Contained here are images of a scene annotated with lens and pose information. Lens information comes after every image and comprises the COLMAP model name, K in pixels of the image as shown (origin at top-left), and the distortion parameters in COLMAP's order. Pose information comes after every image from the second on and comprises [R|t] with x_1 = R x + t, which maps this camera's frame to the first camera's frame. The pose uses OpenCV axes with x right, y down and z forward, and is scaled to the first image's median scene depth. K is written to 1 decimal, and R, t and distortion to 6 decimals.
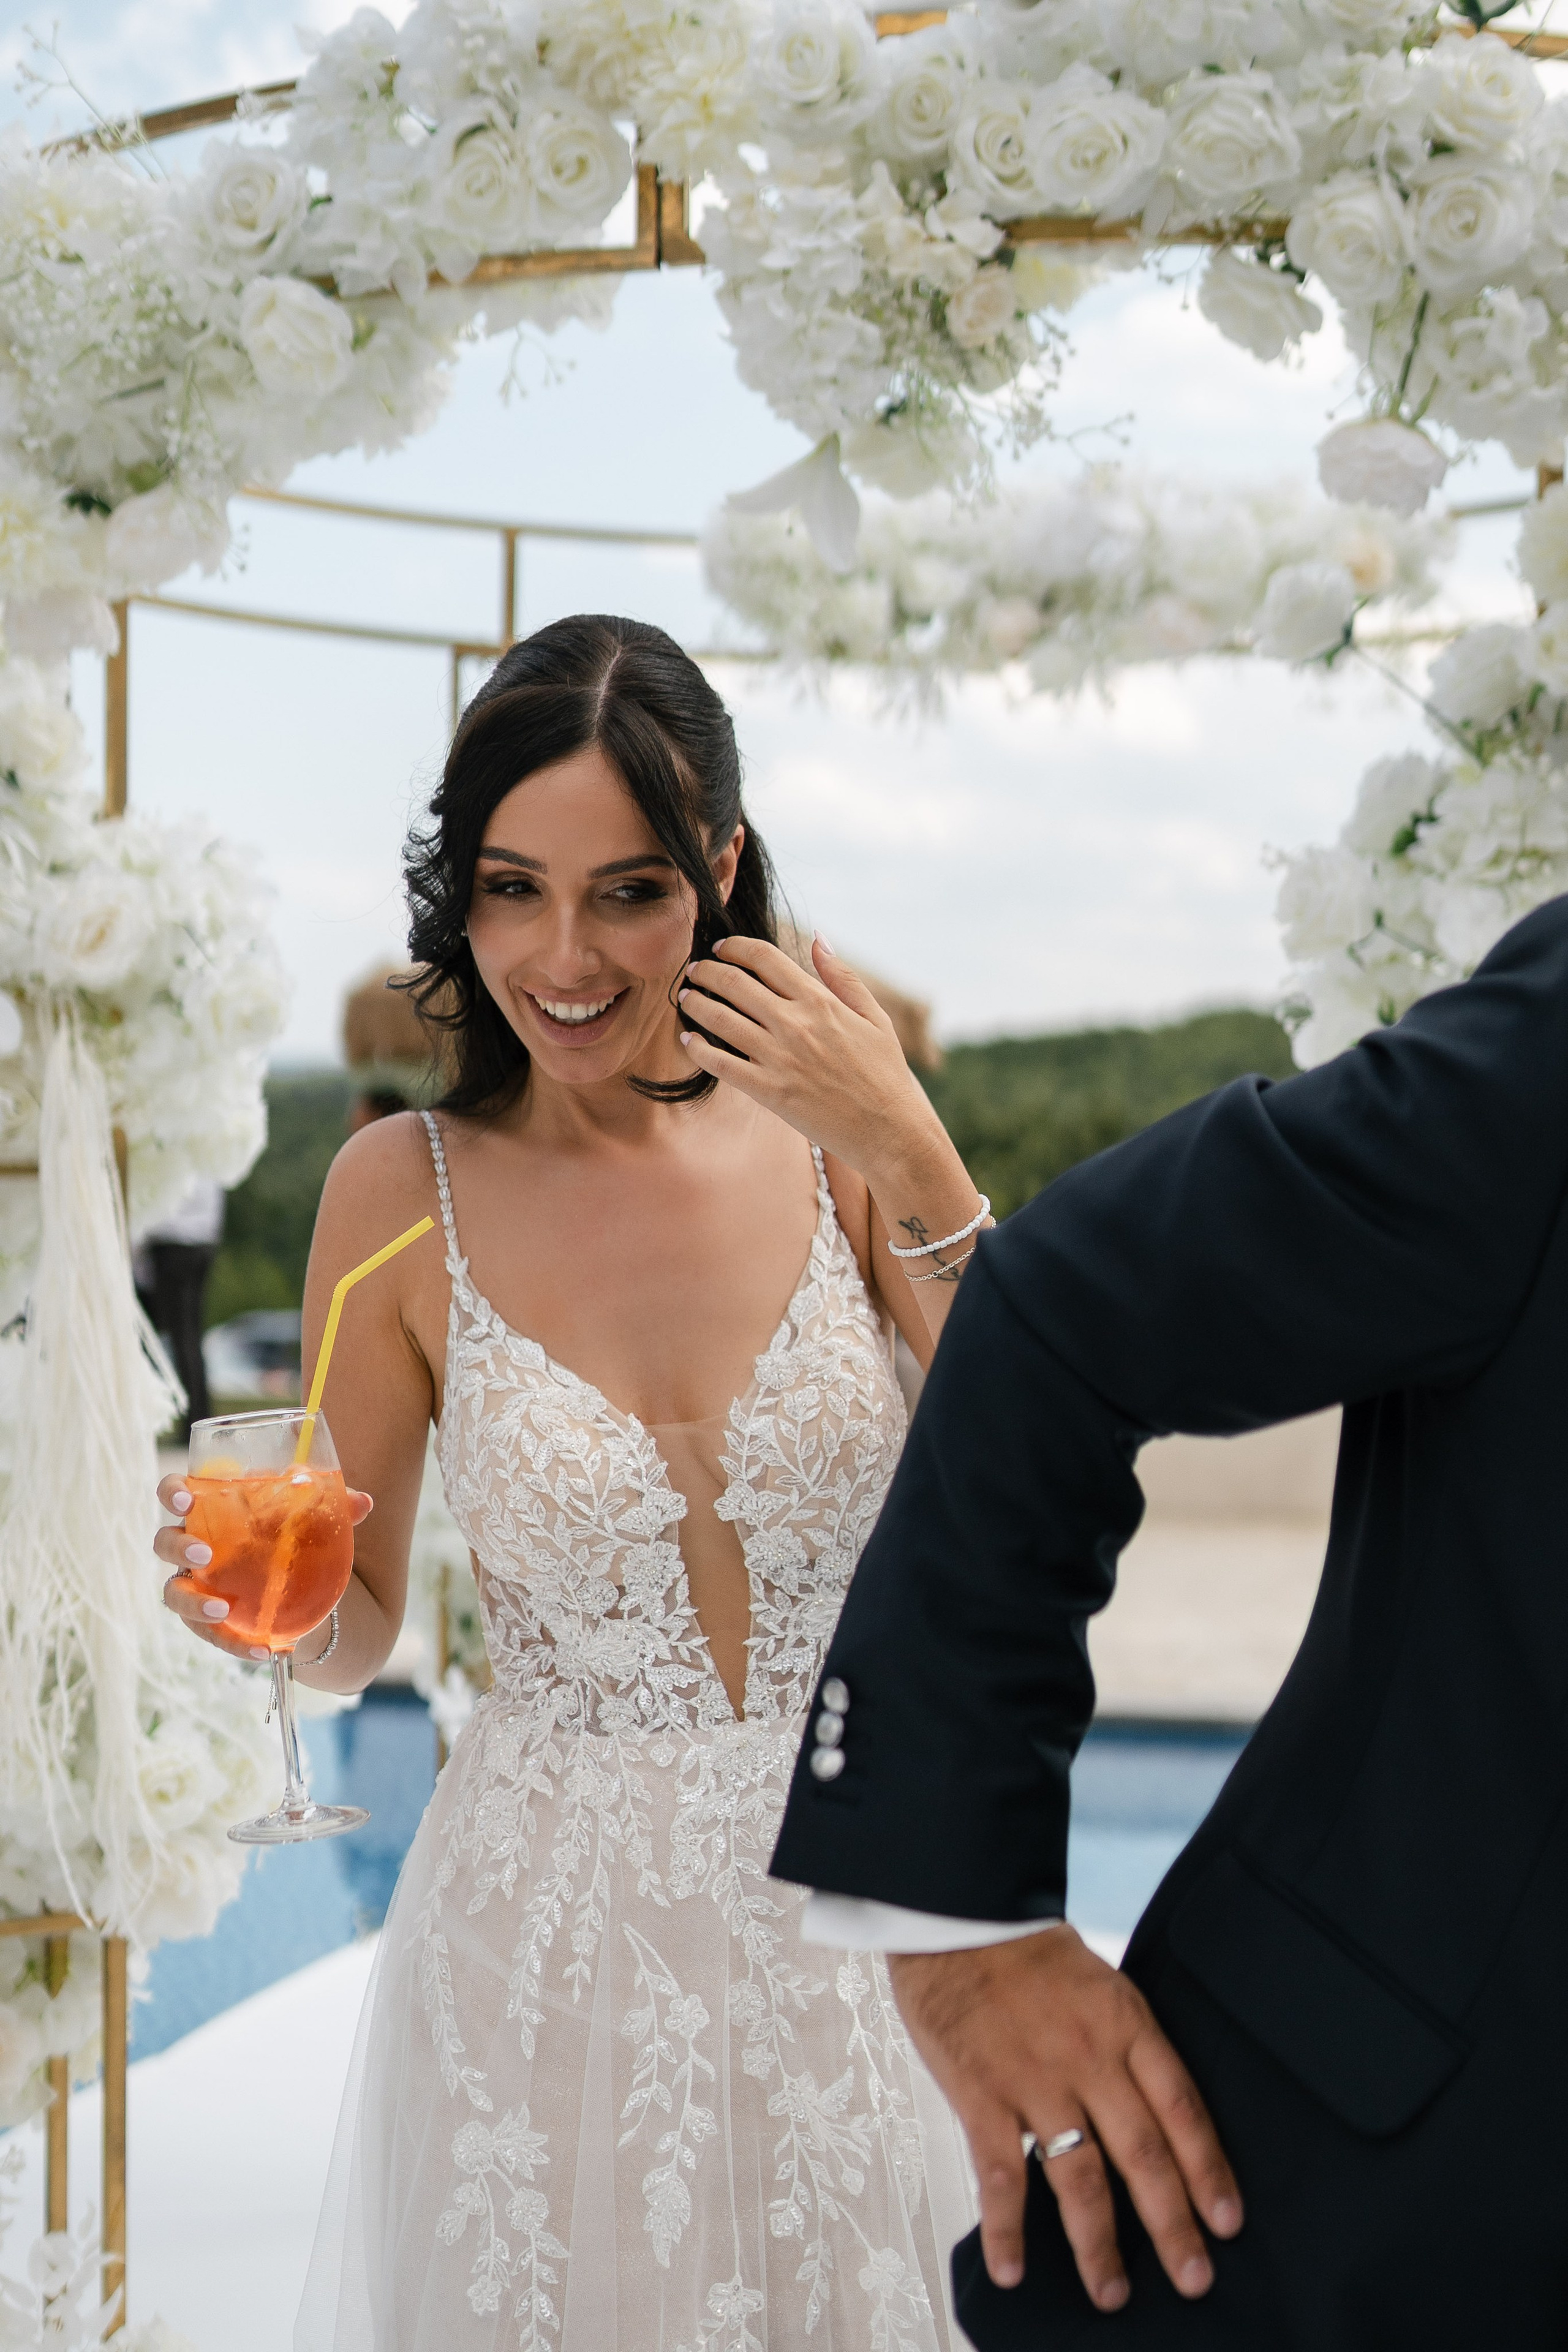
lens RADIAL K [[3367.2, 0, 770.2], [0, 3367.2, 1118.6], [0, 0, 1]] dist [-0.012956, 0.039771]
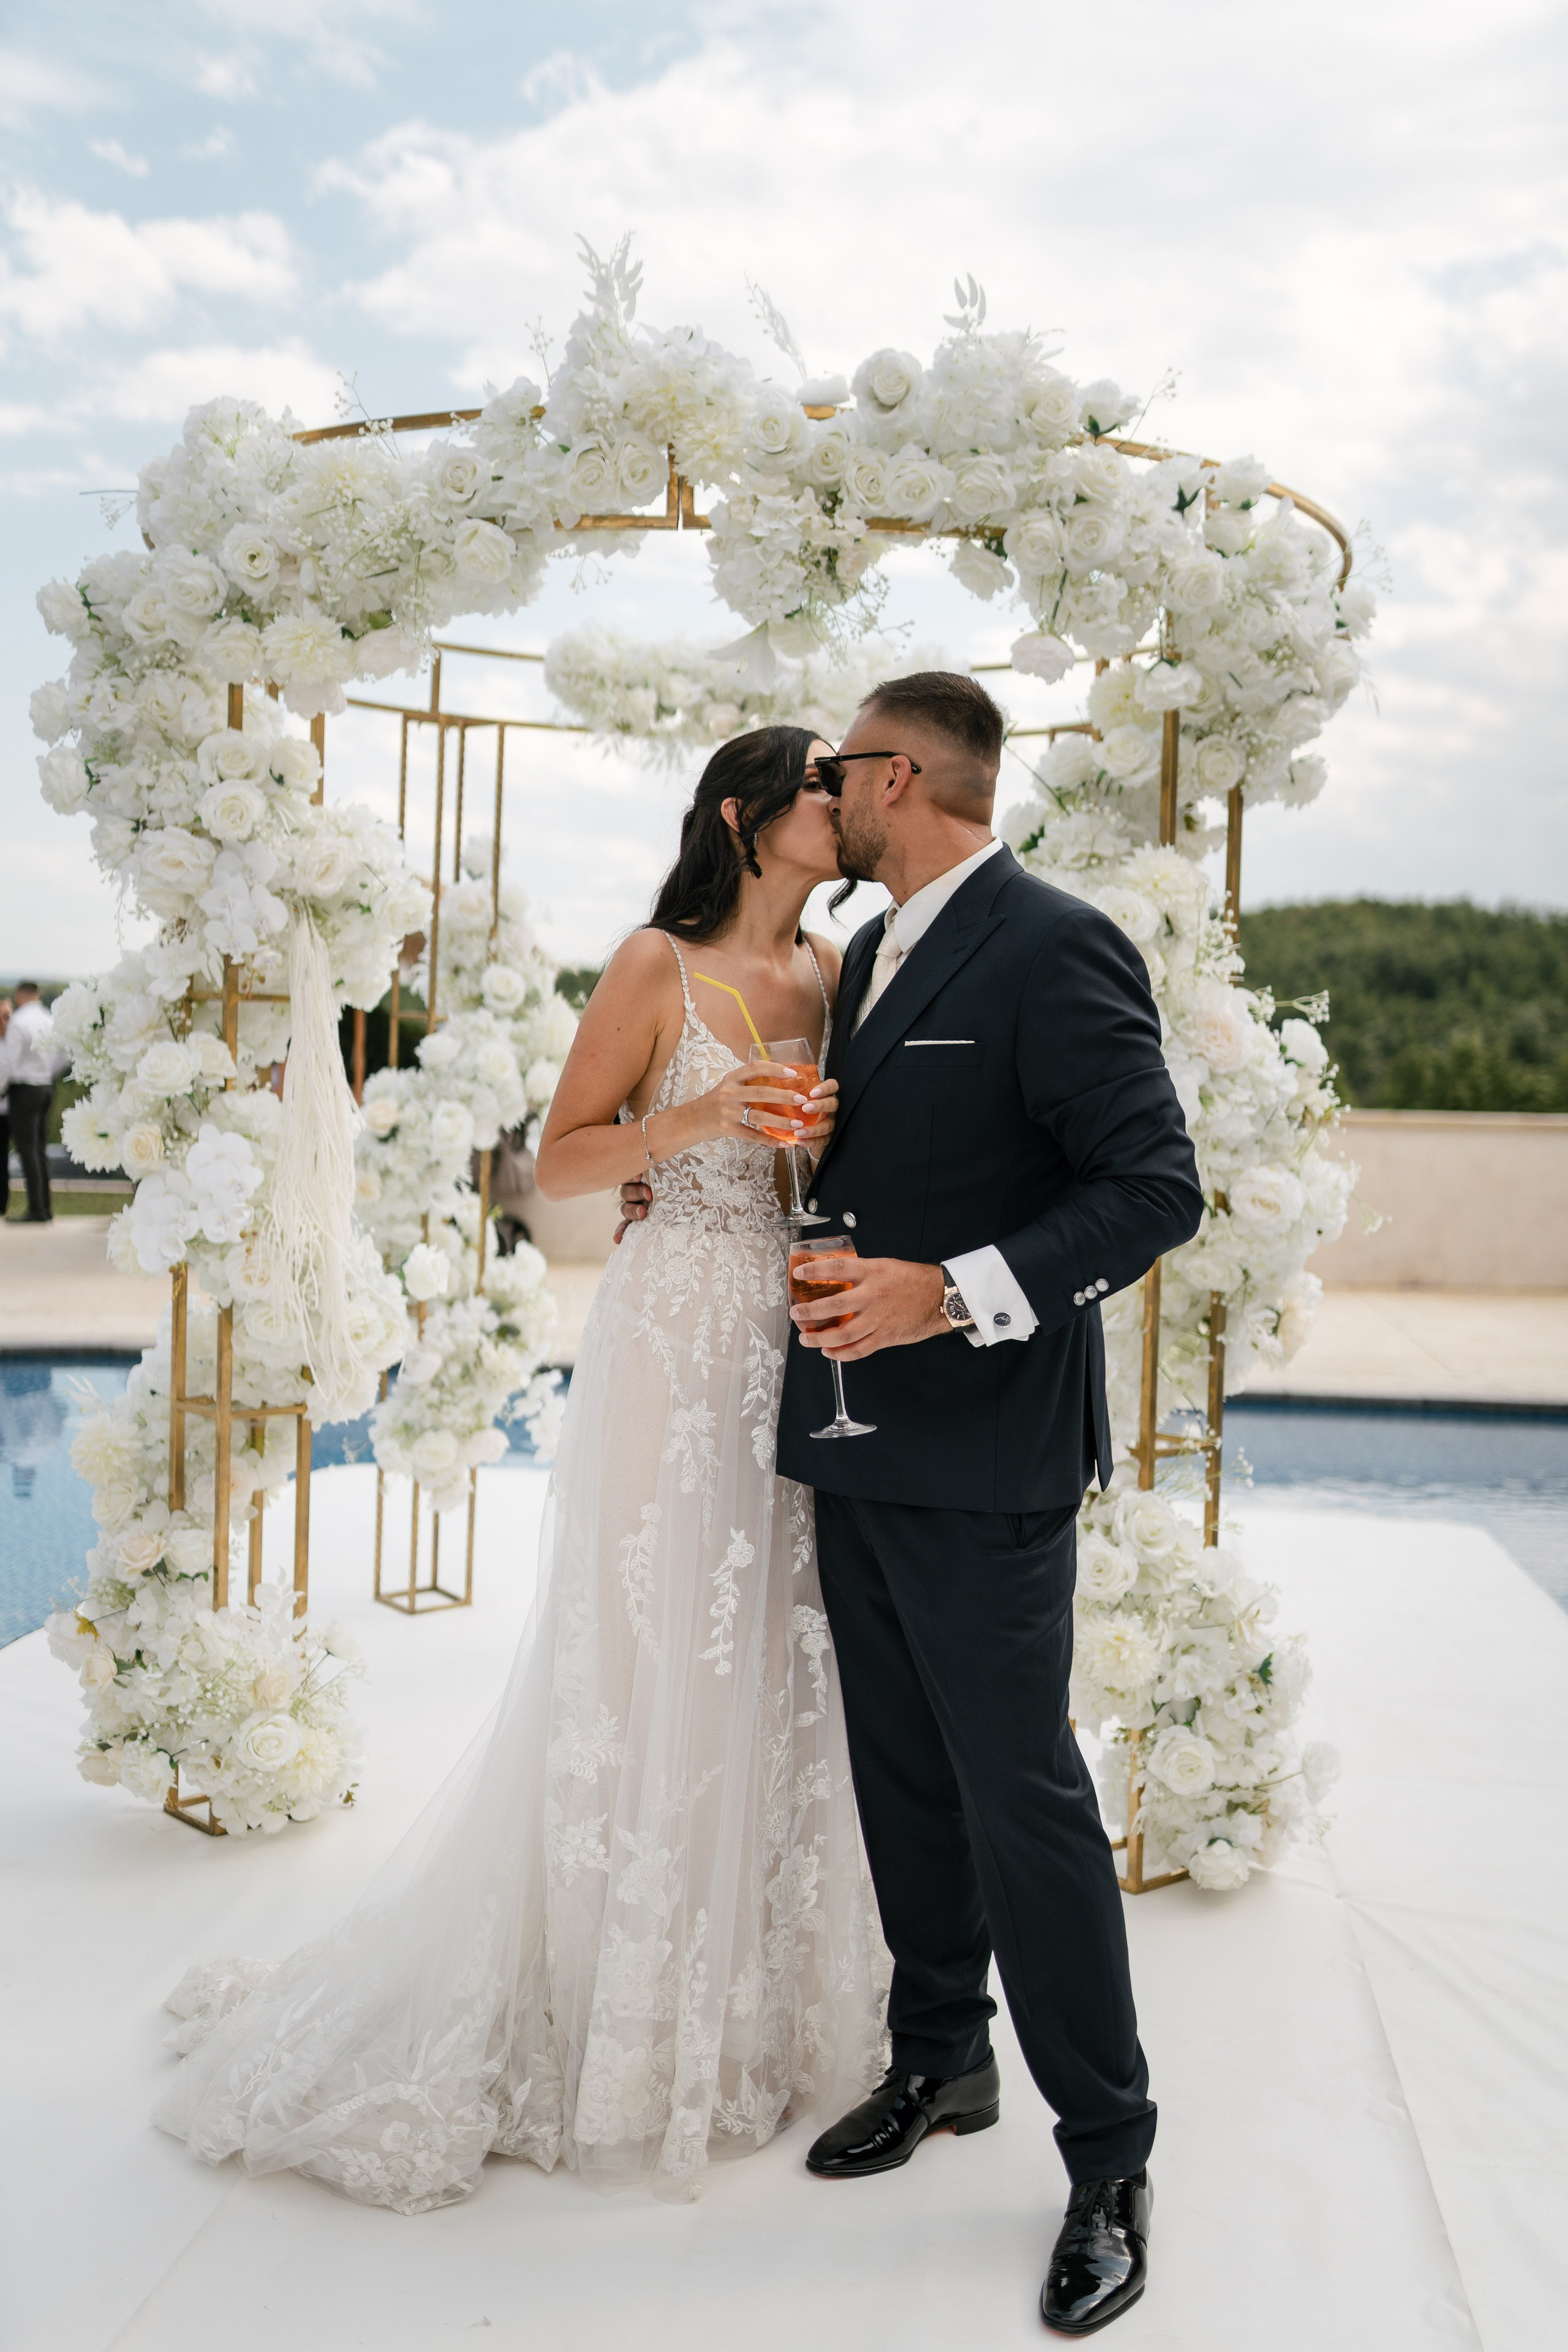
lens RADIAL K [[2234.9, 0, 763.8], [0, 2234.9, 1158.5], [0, 0, 1]] dist [0.004103, 0.002687]
pose [[0.981920, 0.016532, 0.188576, -0.219089], [-0.026578, 0.998352, 0.050867, 0.039433], [-0.187424, -0.054960, 0.980740, -0.279222]]
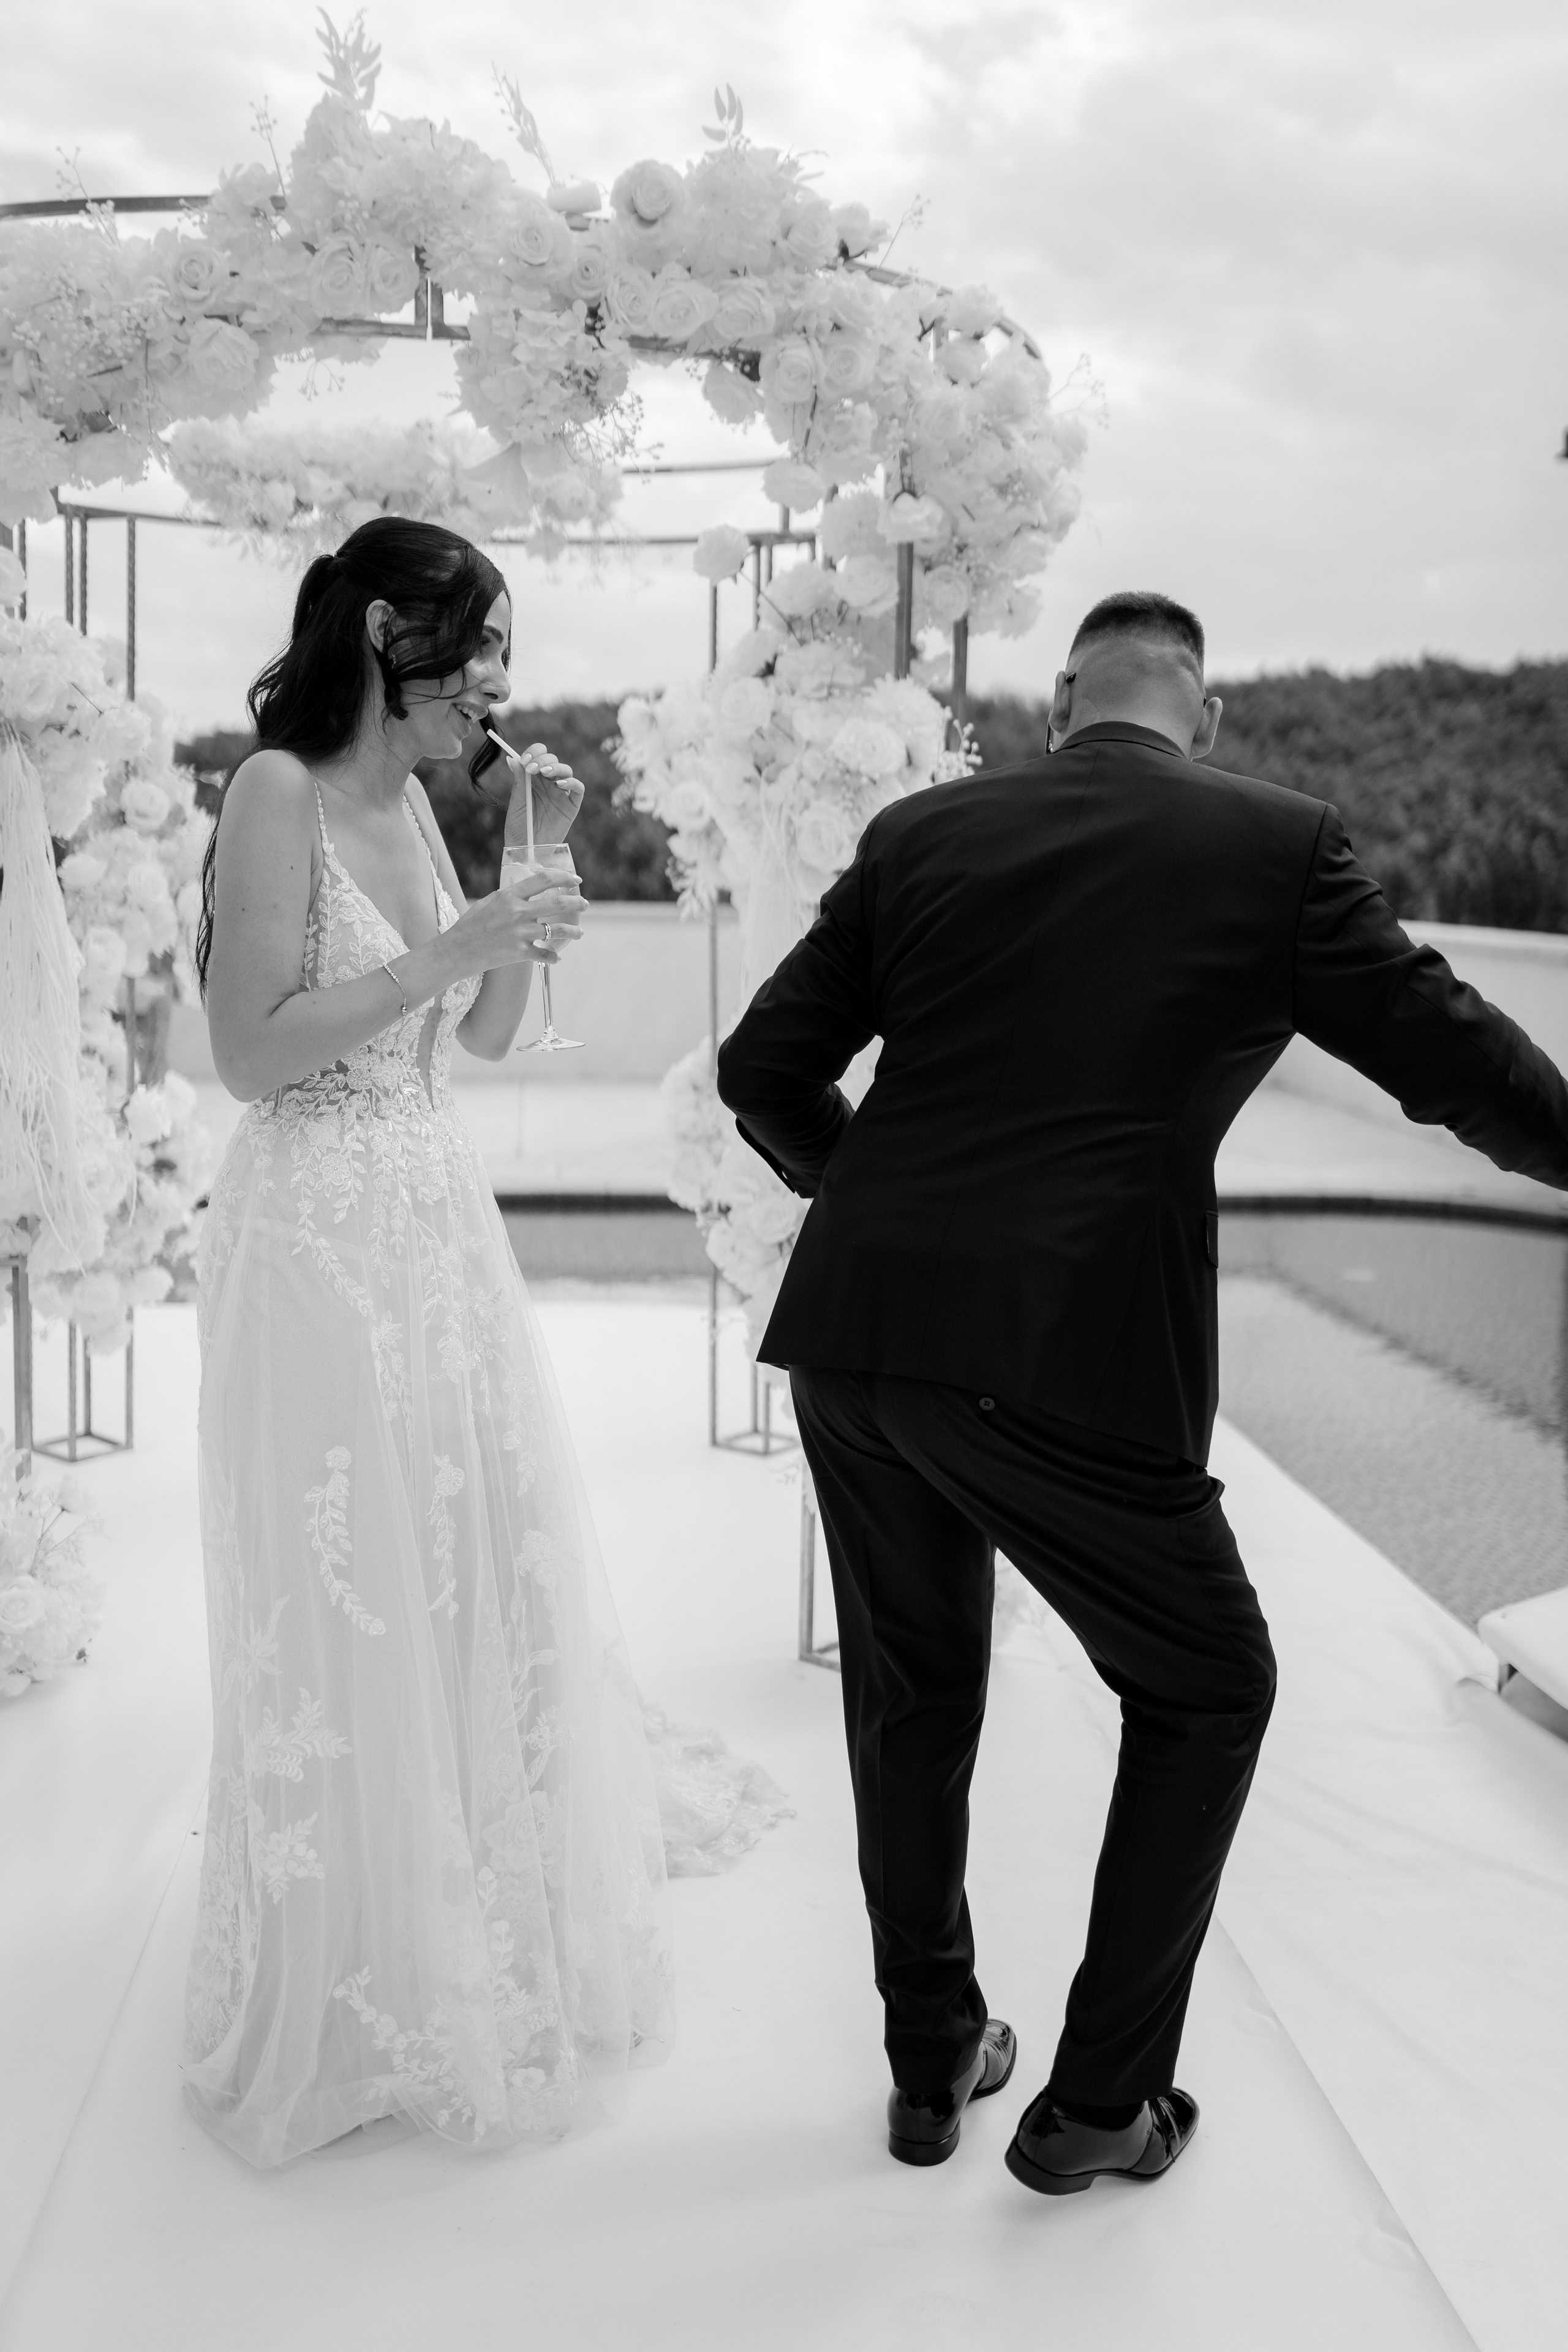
lens RADIAL K [[2312.4, 0, 765.5], [0, 2312.4, 1176.8], [0, 0, 1]] dist [0.011017, -0.006202]
pose [[0.915249, -0.036224, 0.401258, -0.388569], [-0.022920, 0.989655, 0.141623, 0.017833], [-0.402237, -0.138817, 0.904950, -0.286915]]
